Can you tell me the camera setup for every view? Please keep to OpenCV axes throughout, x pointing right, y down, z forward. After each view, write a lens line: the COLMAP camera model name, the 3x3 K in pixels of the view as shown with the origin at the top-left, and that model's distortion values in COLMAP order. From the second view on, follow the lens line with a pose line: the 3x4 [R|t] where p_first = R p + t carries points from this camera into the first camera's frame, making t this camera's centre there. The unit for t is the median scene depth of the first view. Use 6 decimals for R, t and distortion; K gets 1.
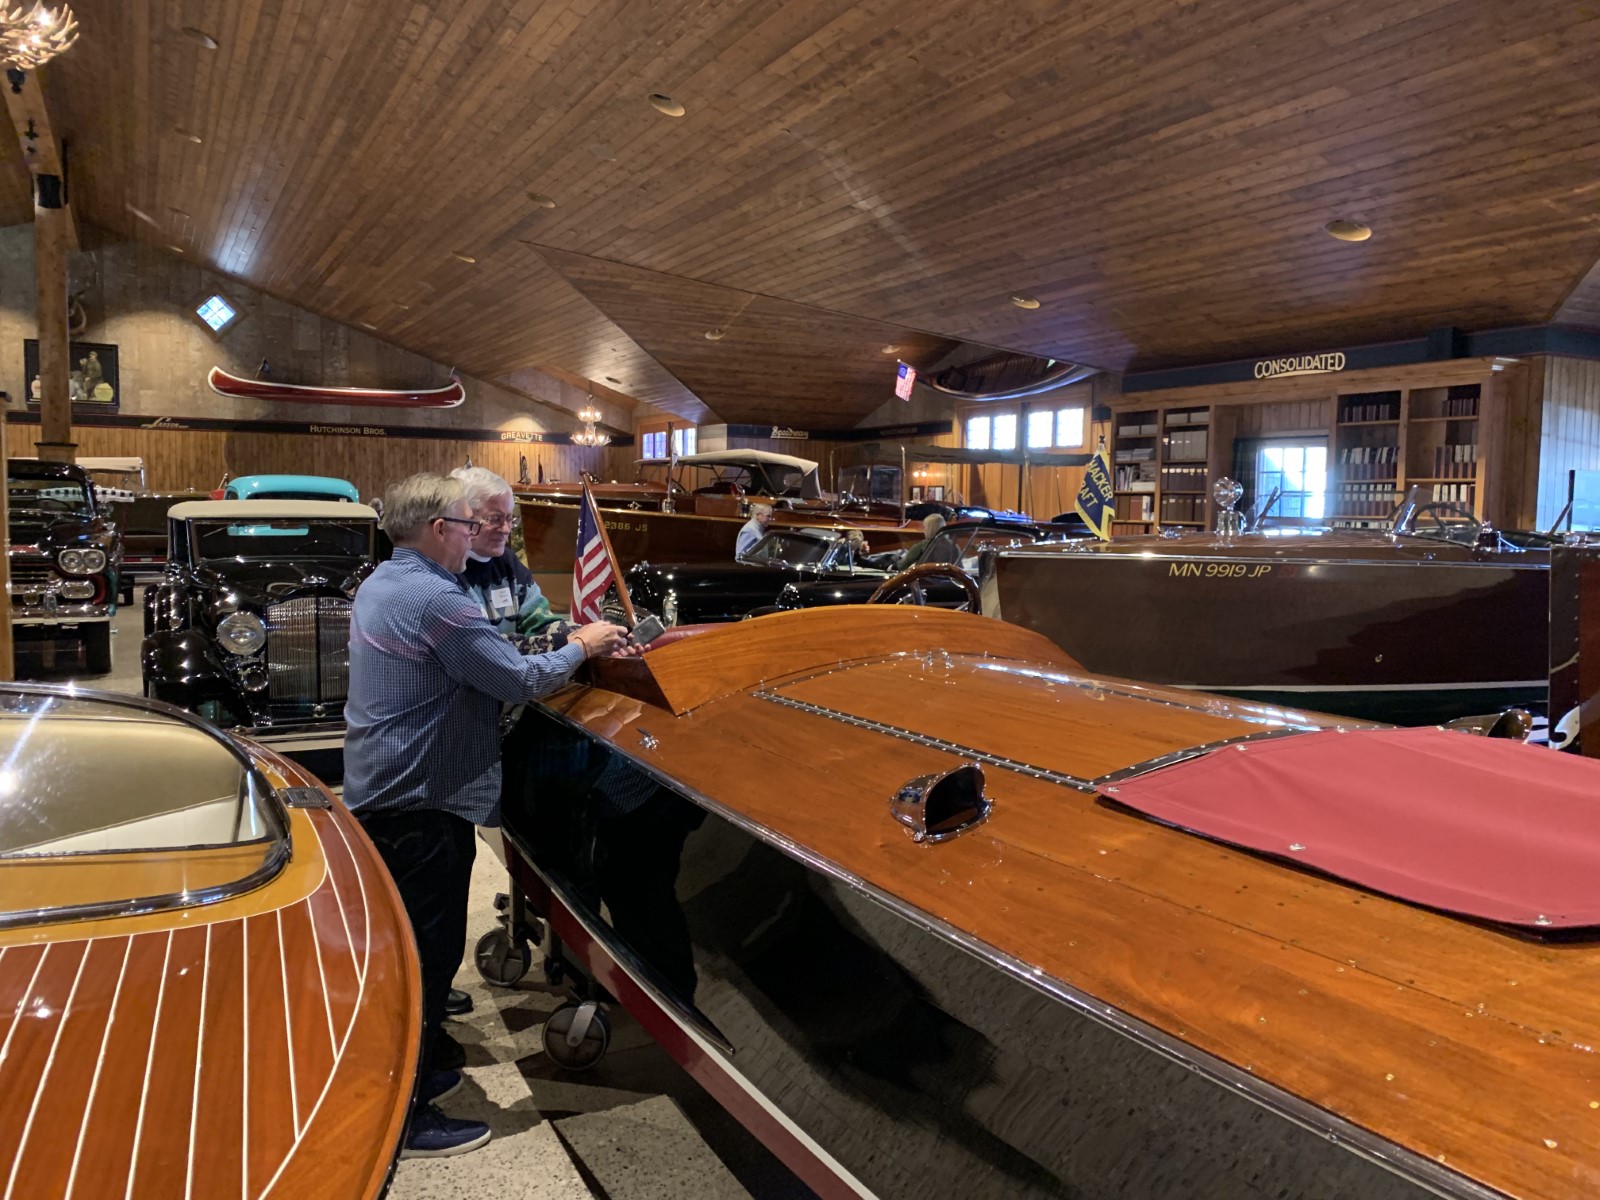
lens RADIAL K [[1218.6, 0, 795.3], [0, 1218.6, 596.8], [0, 0, 1]] dist [0.009486, -0.006040]
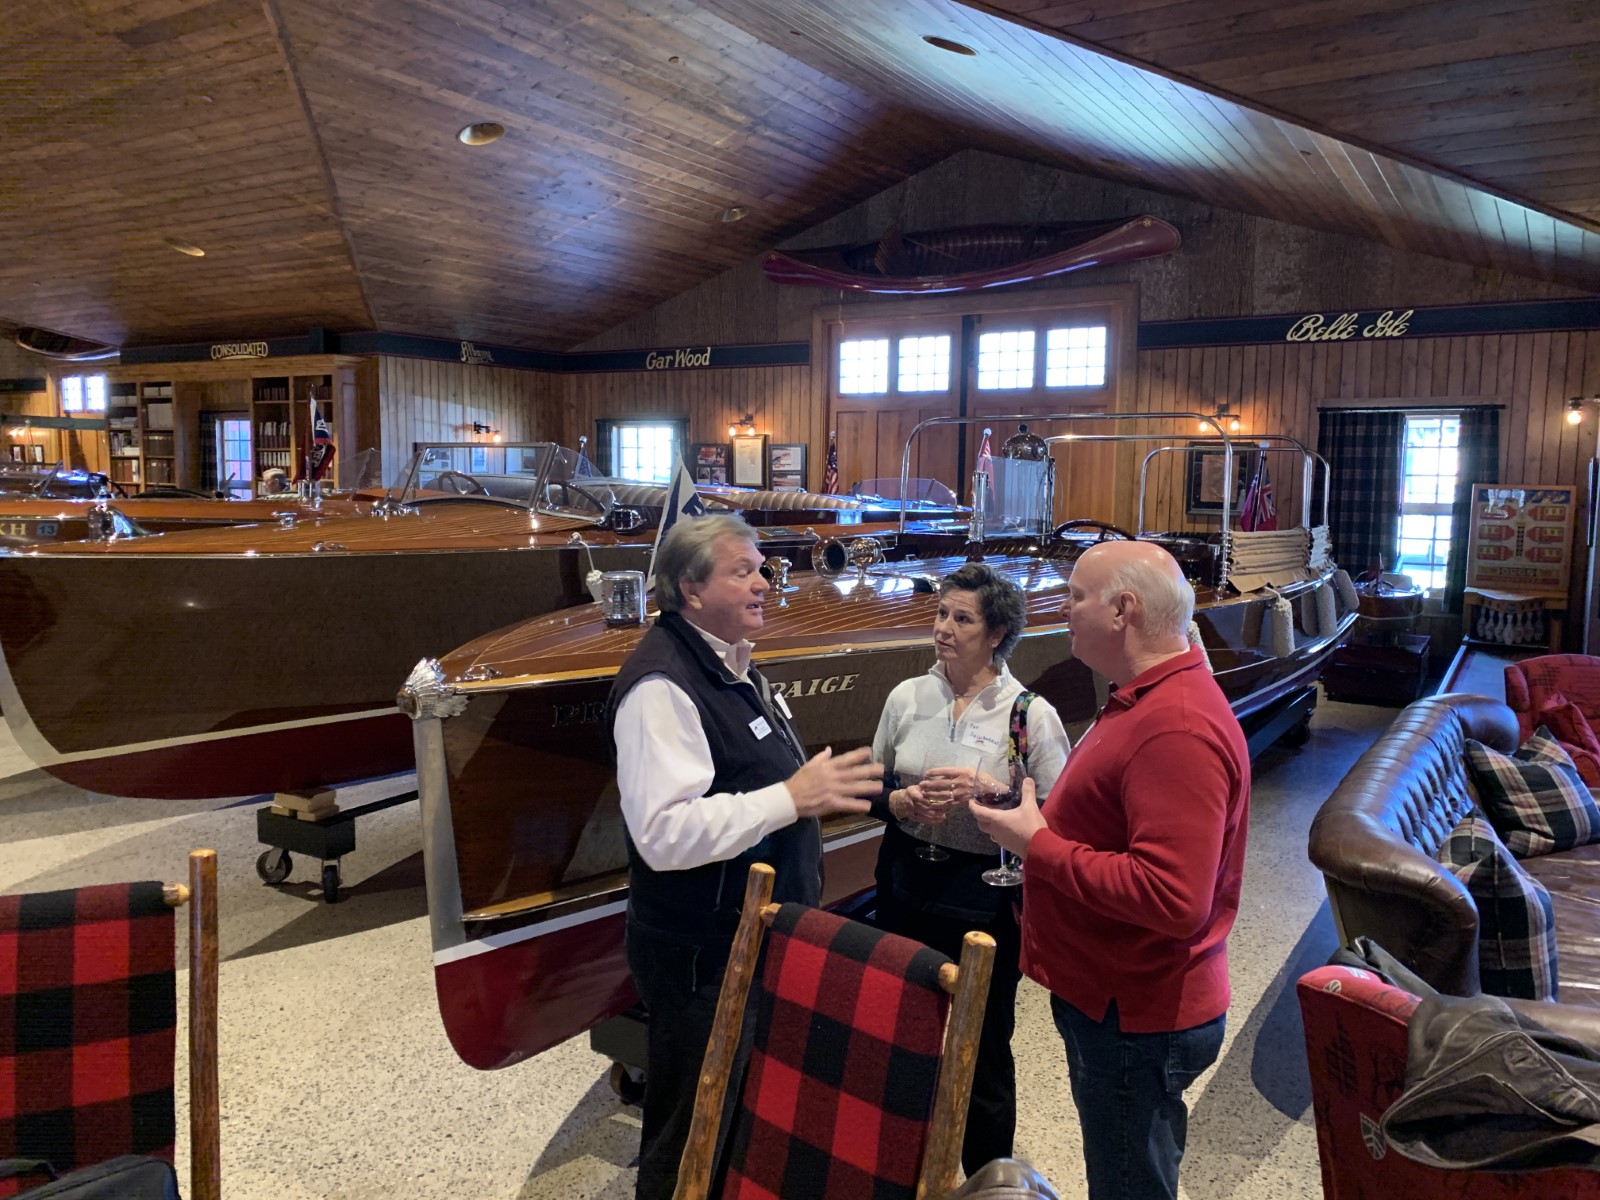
lens RADIAL K [[1193.1, 0, 809.6], [0, 1193.1, 596.2], [0, 0, 1]] dist [0.006304, 0.000963]
pose [[0.859679, -0.059198, 0.507394, 0.257831], [0.038475, 0.997945, 0.051242, 0.009379], [-0.509384, -0.024529, 0.860189, -0.258631]]
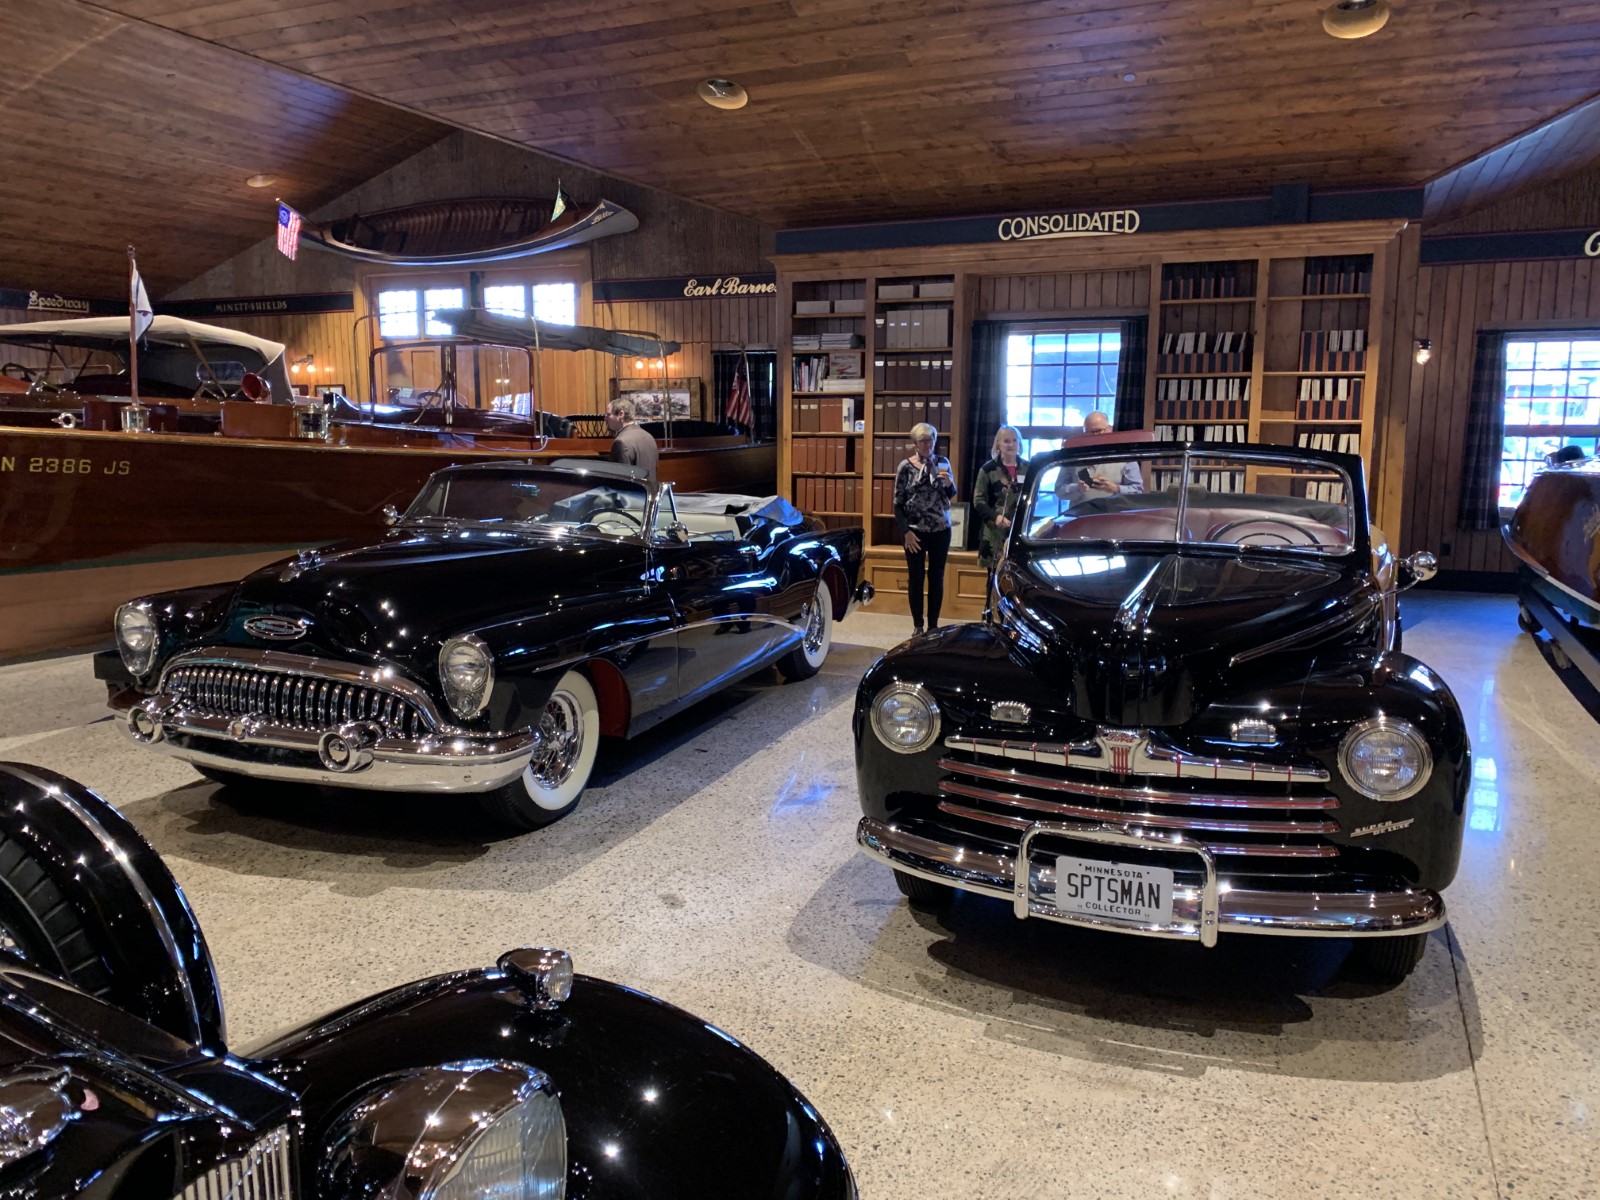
lens RADIAL K [[1208.0, 0, 778.0], [0, 1208.0, 590.9], [0, 0, 1]] dist [0.057274, -0.055400]
pose [[0.791469, -0.104453, 0.602218, -0.200543], [0.058994, 0.993744, 0.094830, -0.038890], [-0.608356, -0.039528, 0.792680, 0.443552]]
